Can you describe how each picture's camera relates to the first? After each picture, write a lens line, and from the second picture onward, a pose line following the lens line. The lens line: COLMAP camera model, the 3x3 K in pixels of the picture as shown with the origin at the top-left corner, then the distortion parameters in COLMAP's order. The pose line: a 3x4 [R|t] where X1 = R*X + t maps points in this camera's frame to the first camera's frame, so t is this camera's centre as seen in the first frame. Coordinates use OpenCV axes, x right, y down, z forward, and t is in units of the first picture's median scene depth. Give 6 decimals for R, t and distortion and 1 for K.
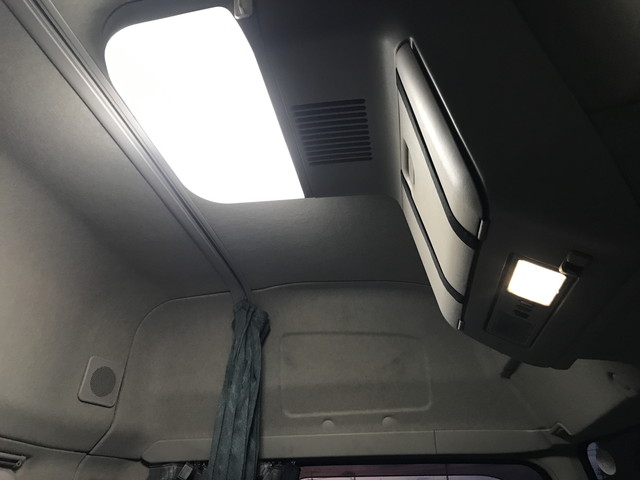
lens RADIAL K [[528.7, 0, 316.7], [0, 528.7, 237.7], [0, 0, 1]] dist [0.056168, -0.074129]
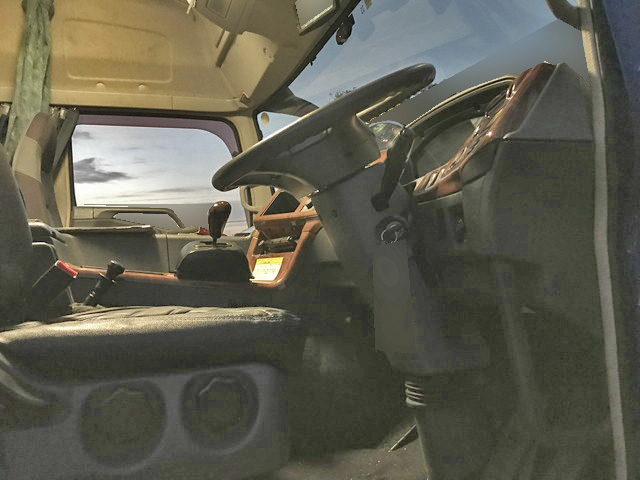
lens RADIAL K [[528.7, 0, 318.4], [0, 528.7, 235.3], [0, 0, 1]] dist [0.056168, -0.074129]
pose [[0.880024, -0.005516, 0.474898, -0.154498], [-0.185487, 0.916525, 0.354368, 0.090588], [-0.437211, -0.399939, 0.805540, -0.647584]]
